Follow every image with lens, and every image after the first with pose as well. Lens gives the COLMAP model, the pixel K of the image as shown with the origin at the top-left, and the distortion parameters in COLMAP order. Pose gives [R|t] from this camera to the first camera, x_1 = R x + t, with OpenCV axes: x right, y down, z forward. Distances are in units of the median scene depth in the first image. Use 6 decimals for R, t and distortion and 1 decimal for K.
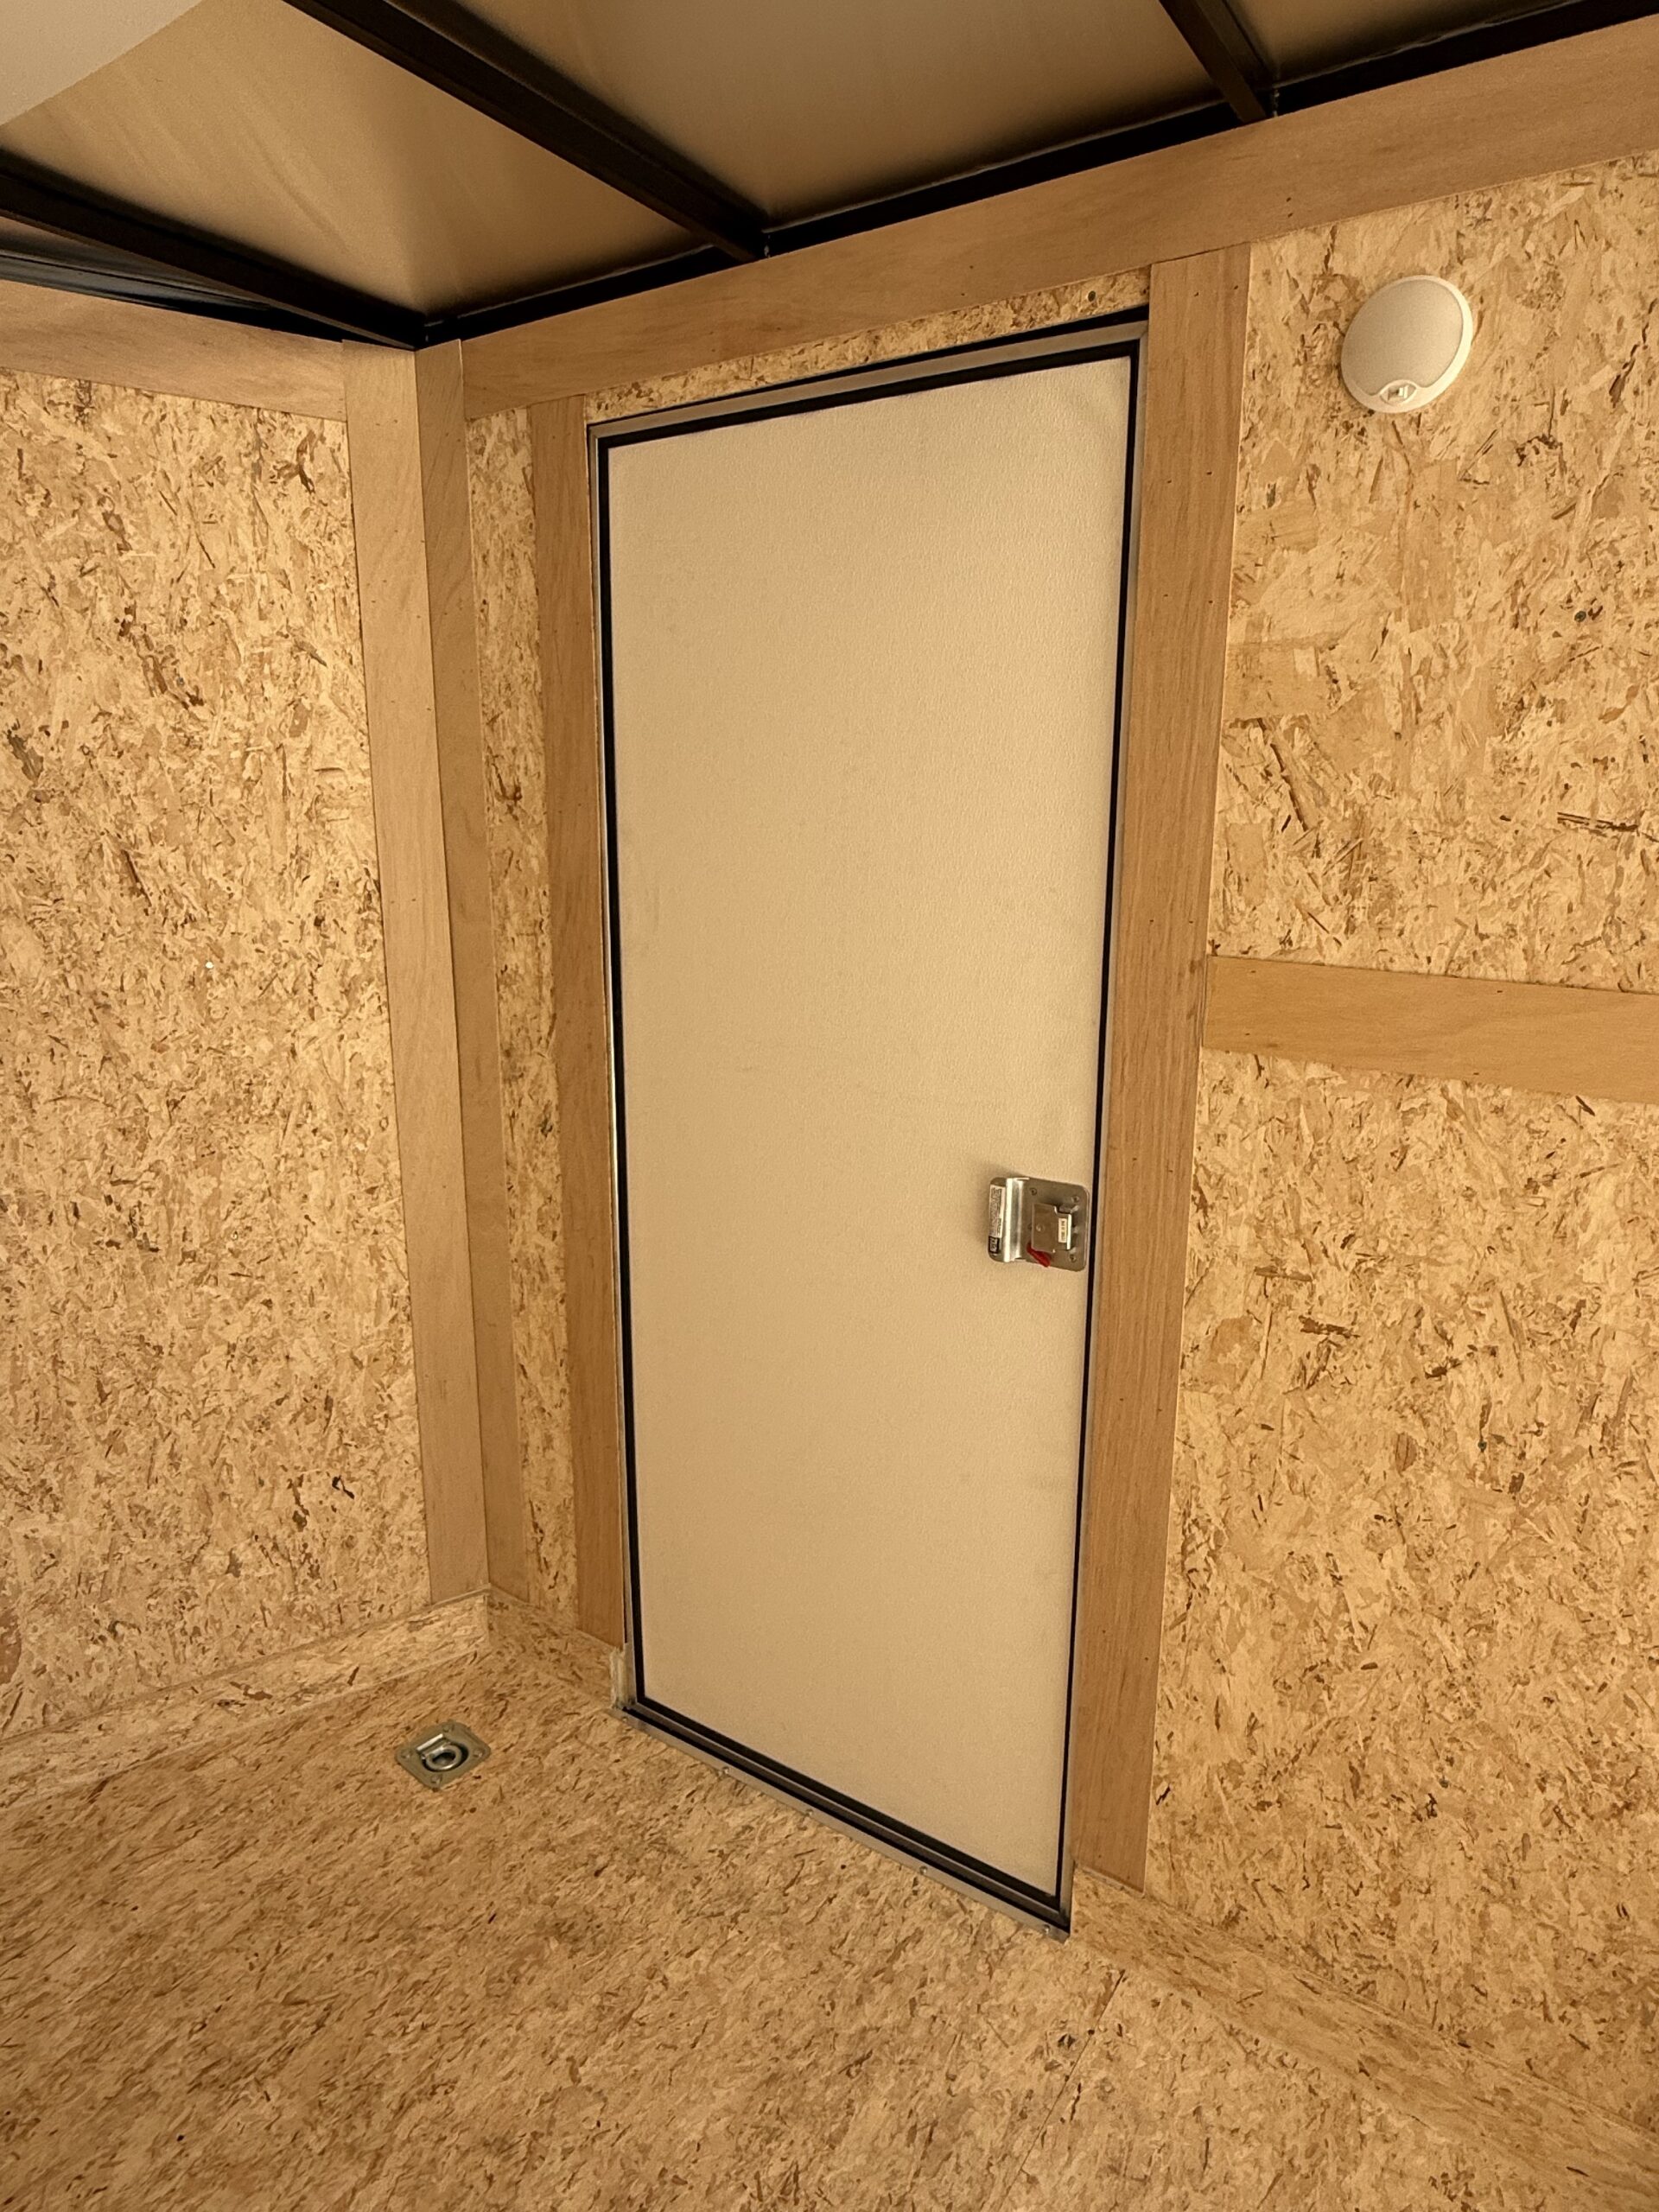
lens RADIAL K [[1320.3, 0, 831.8], [0, 1320.3, 1100.4], [0, 0, 1]] dist [-0.002836, 0.001863]
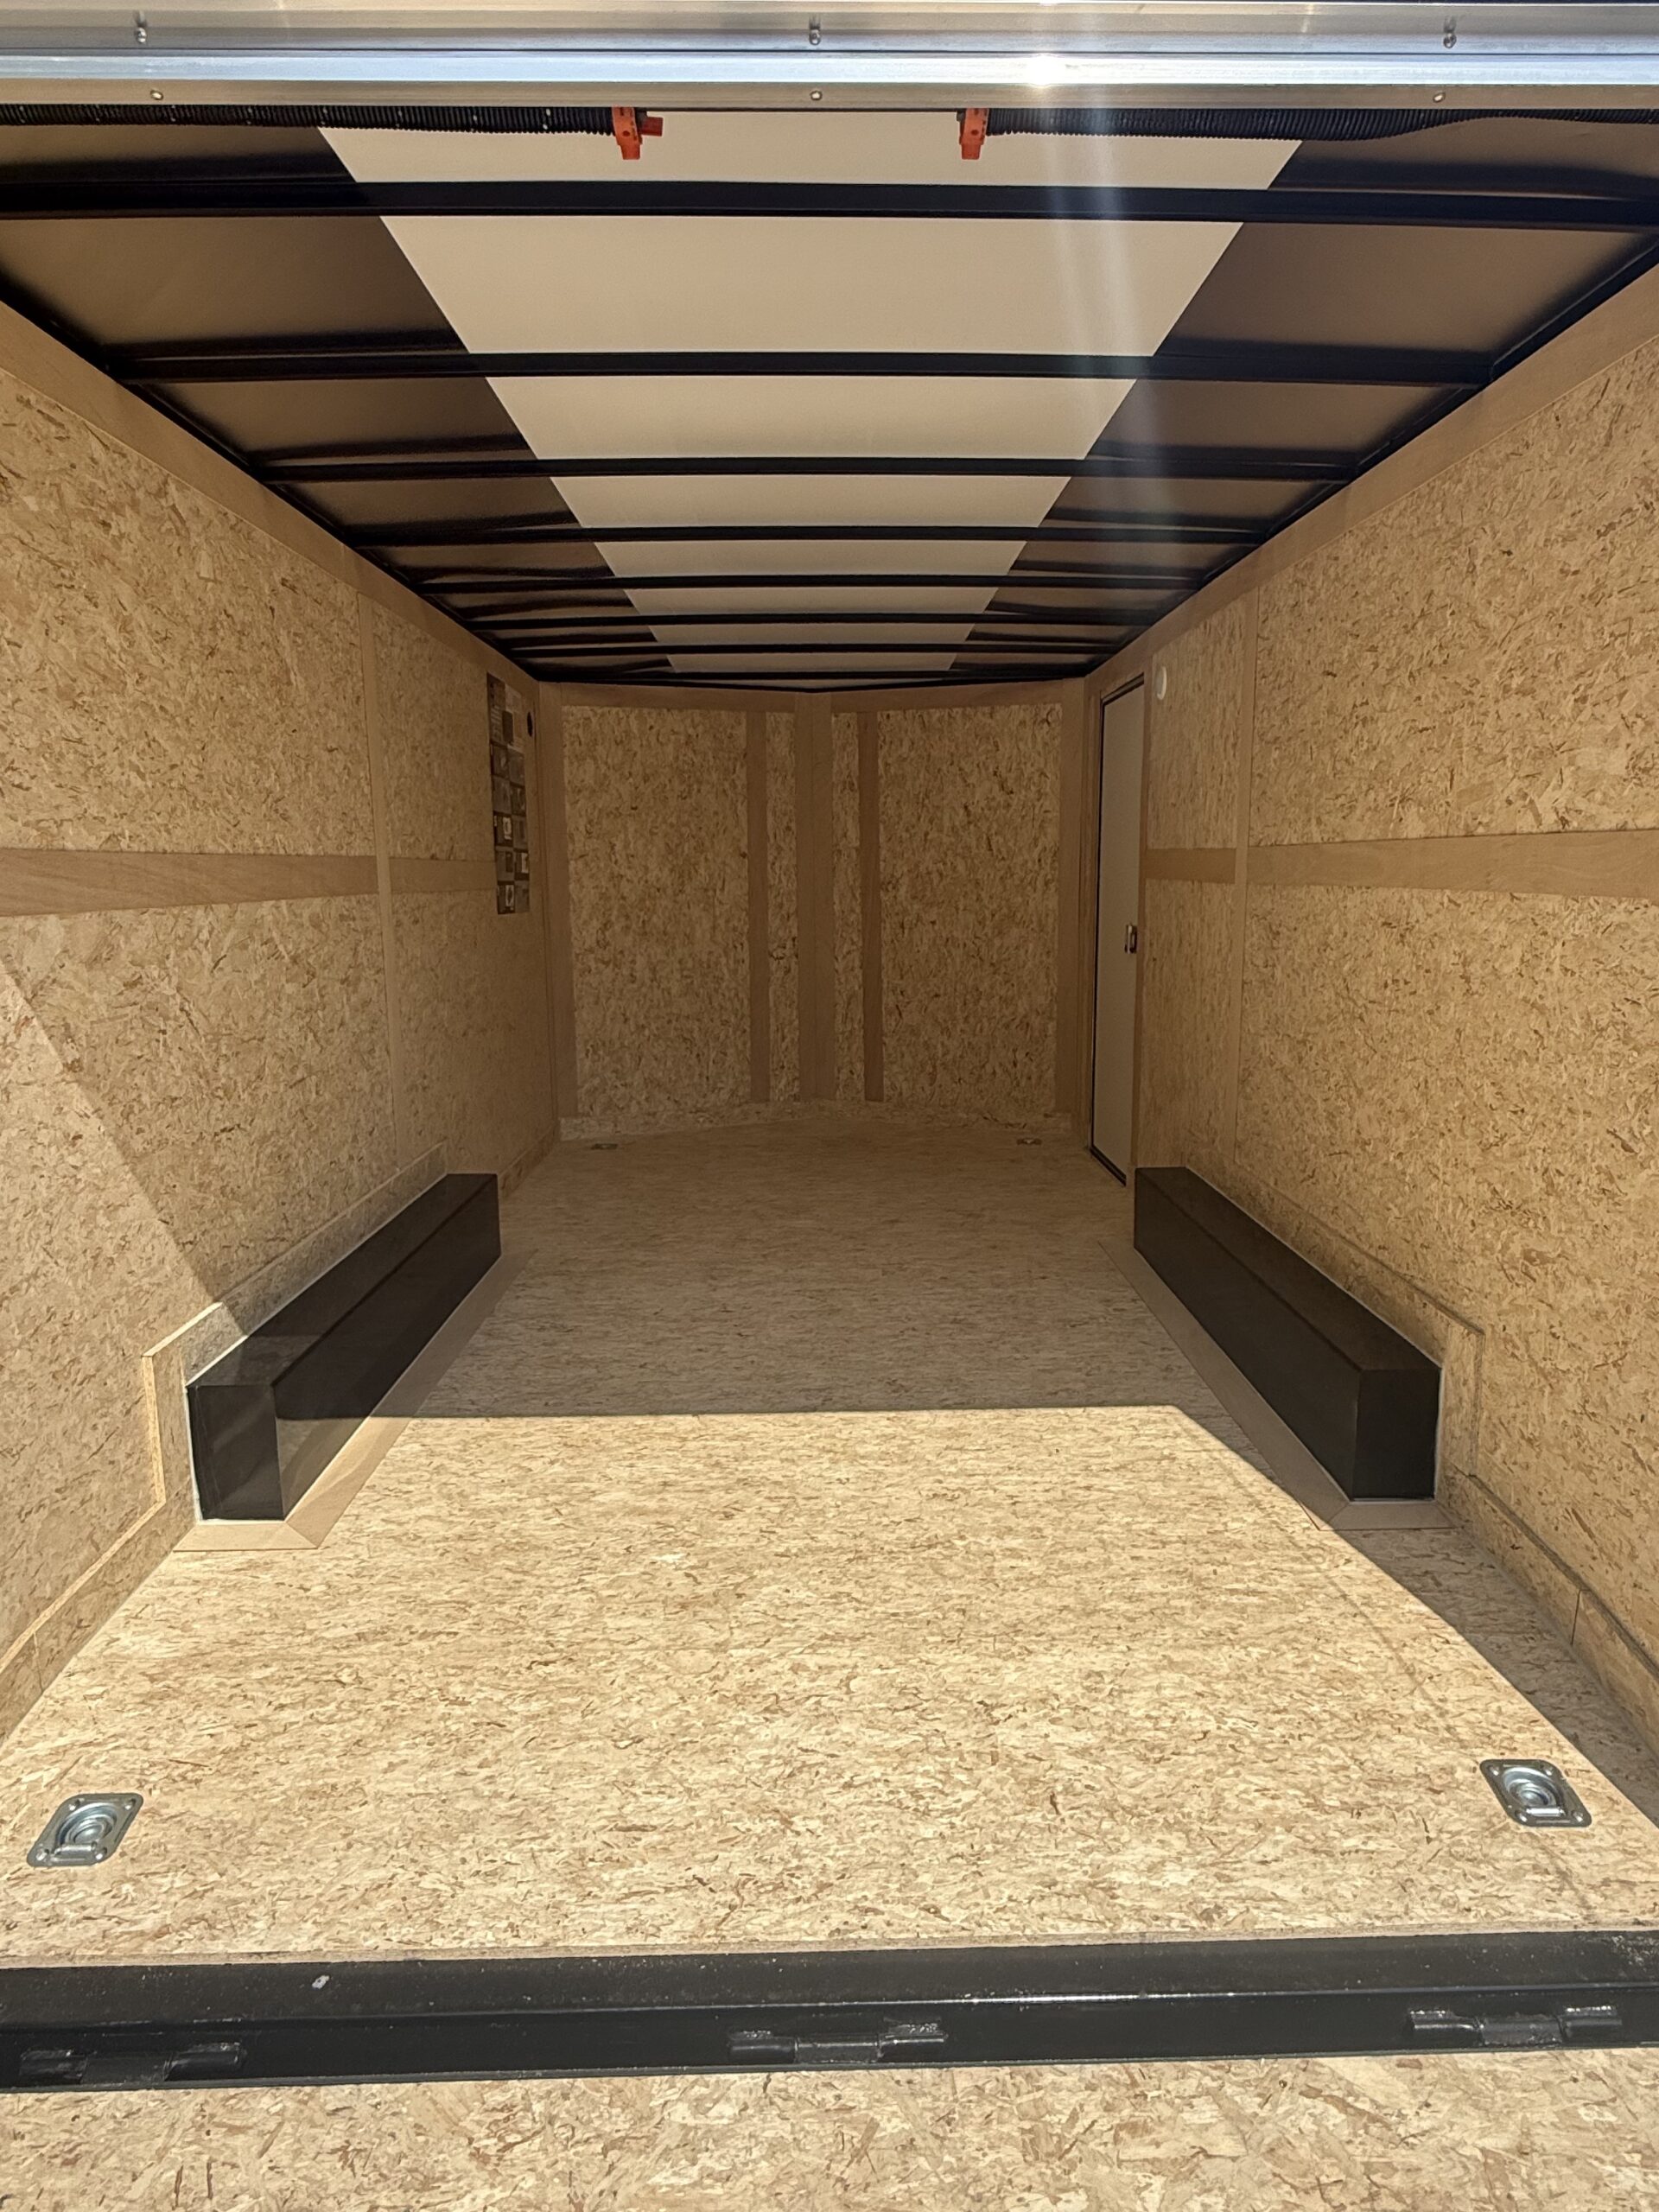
lens RADIAL K [[1320.3, 0, 831.8], [0, 1320.3, 1100.4], [0, 0, 1]] dist [-0.002836, 0.001863]
pose [[0.567110, 0.134684, -0.812556, 1.929467], [-0.169045, 0.984571, 0.045214, 0.361736], [0.806108, 0.111717, 0.581127, -1.131896]]
